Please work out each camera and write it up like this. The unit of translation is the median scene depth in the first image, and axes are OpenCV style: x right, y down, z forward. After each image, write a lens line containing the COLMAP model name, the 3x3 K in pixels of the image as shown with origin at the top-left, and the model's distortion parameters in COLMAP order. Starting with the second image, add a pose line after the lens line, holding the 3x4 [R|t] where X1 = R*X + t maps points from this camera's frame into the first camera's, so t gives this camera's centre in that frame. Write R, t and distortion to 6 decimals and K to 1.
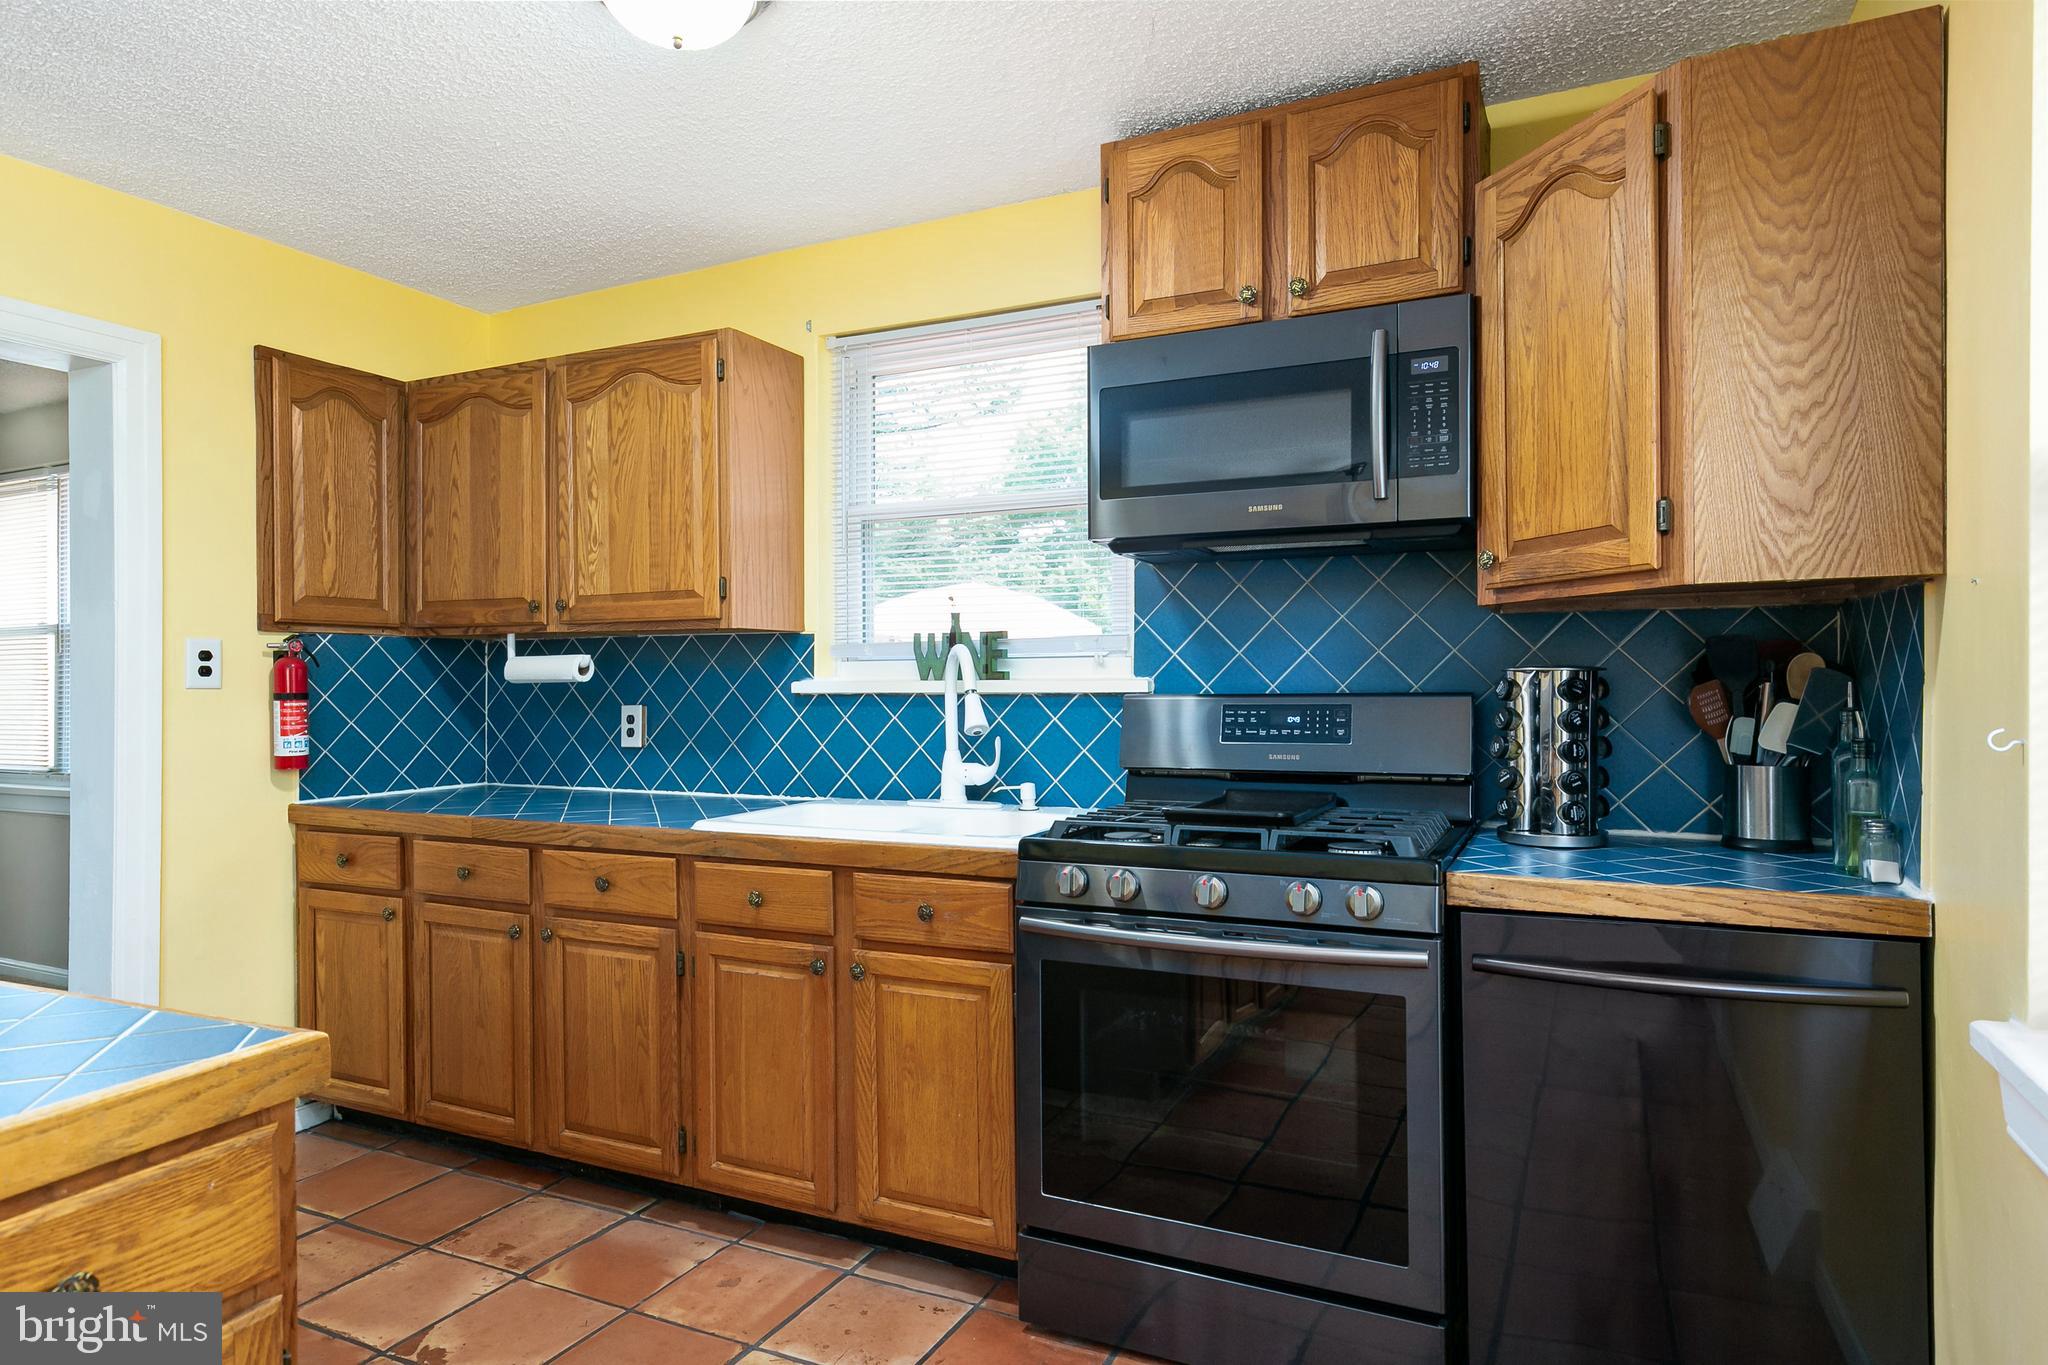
lens RADIAL K [[1151.1, 0, 1032.3], [0, 1151.1, 682.5], [0, 0, 1]] dist [0.023473, -0.002792]
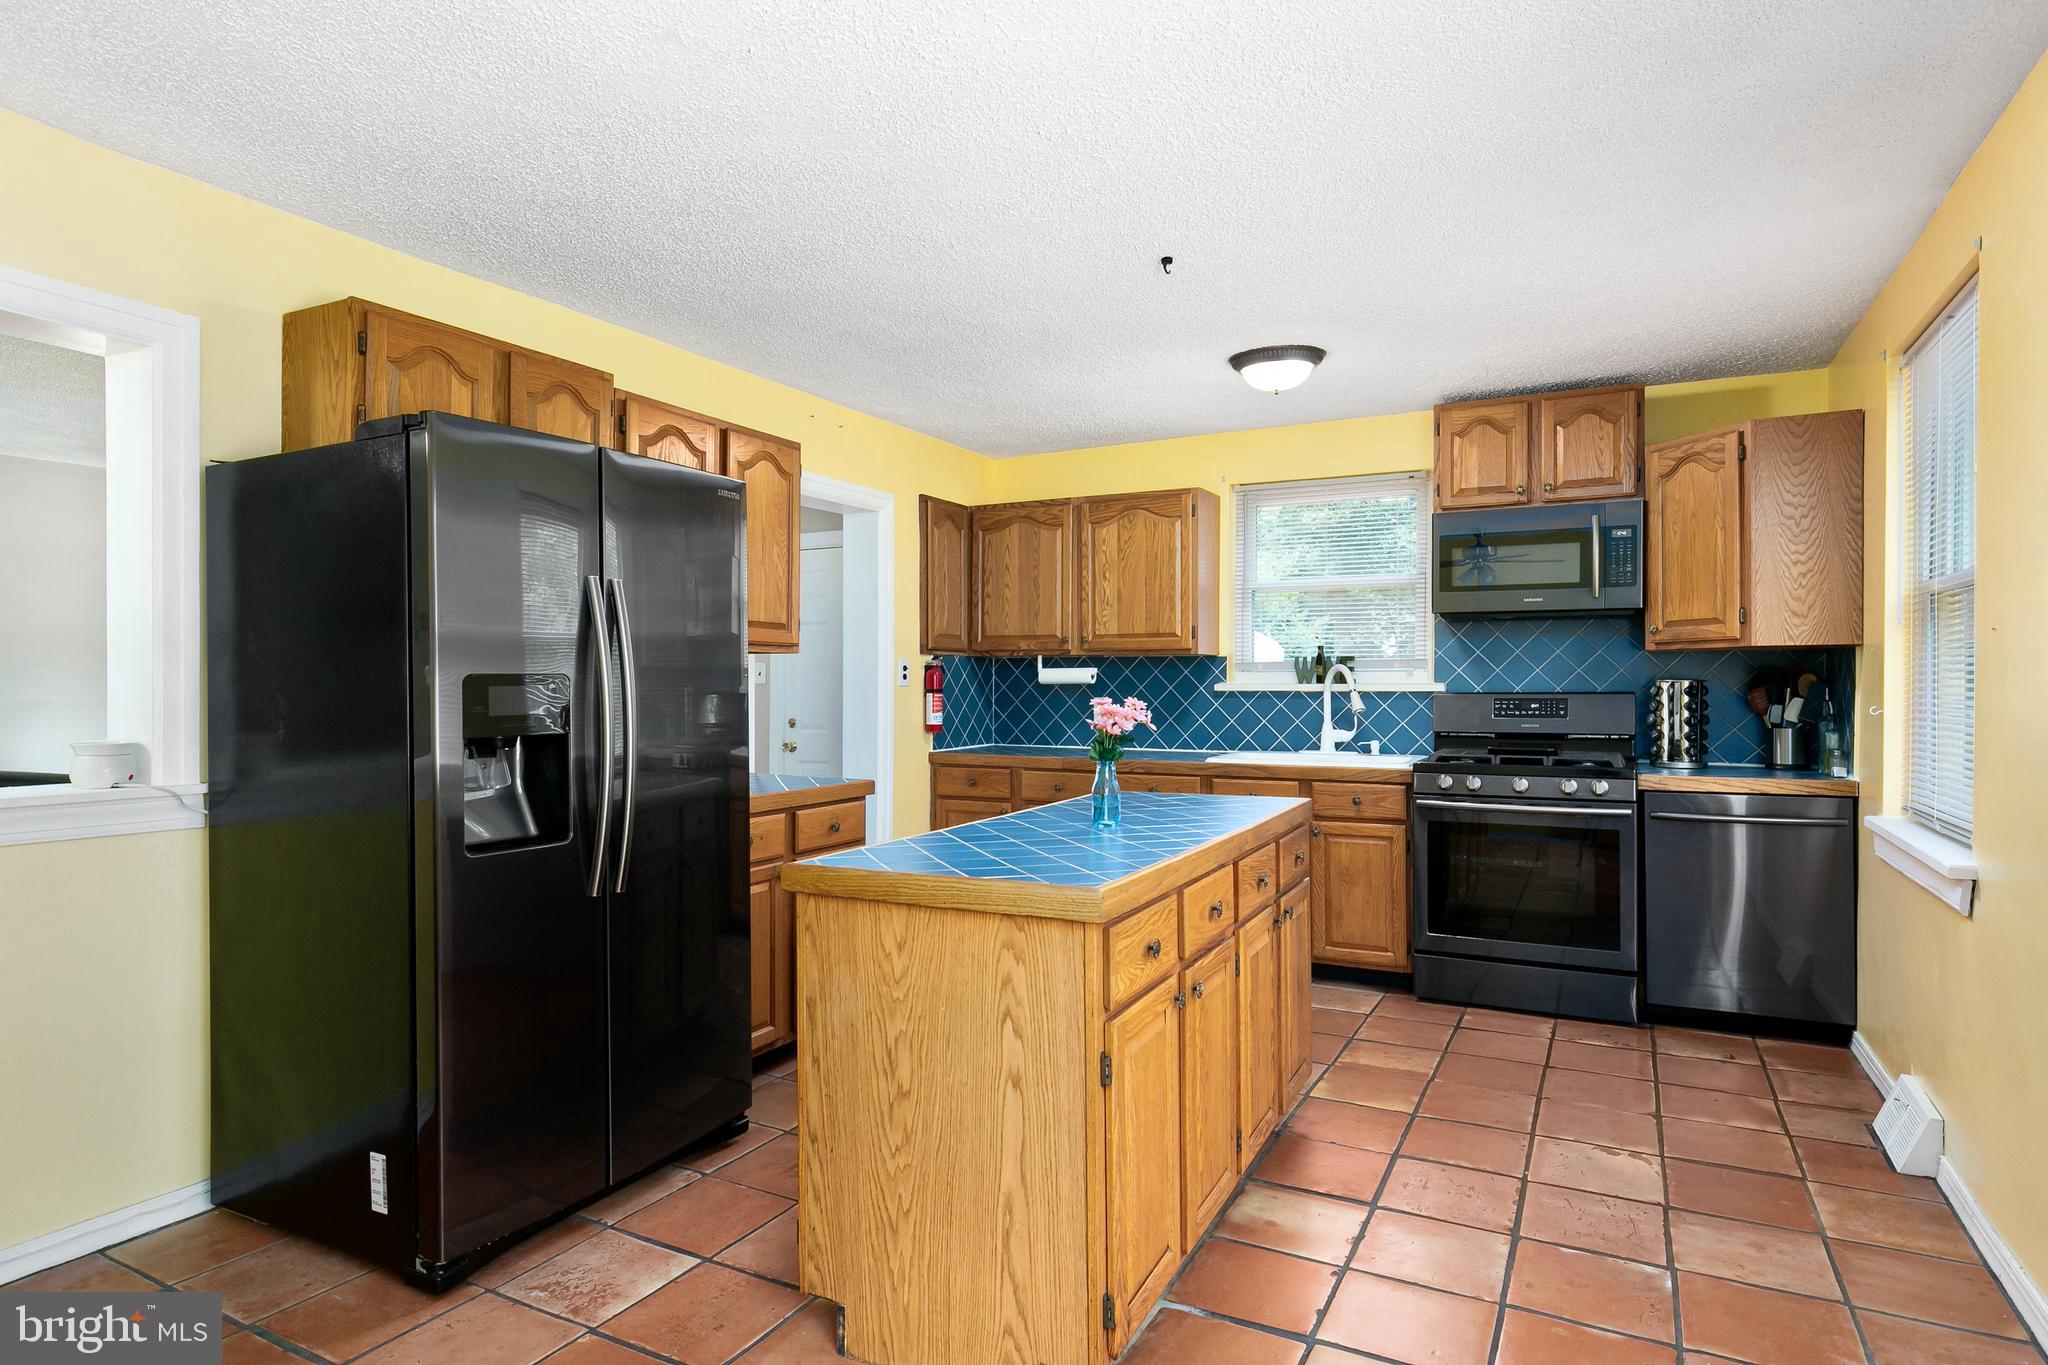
lens RADIAL K [[1151.1, 0, 1014.6], [0, 1151.1, 681.6], [0, 0, 1]] dist [0.023473, -0.002792]
pose [[0.999630, 0.004831, -0.026765, -0.617534], [-0.004785, 0.999987, 0.001754, -0.007657], [0.026773, -0.001625, 0.999640, -0.990512]]
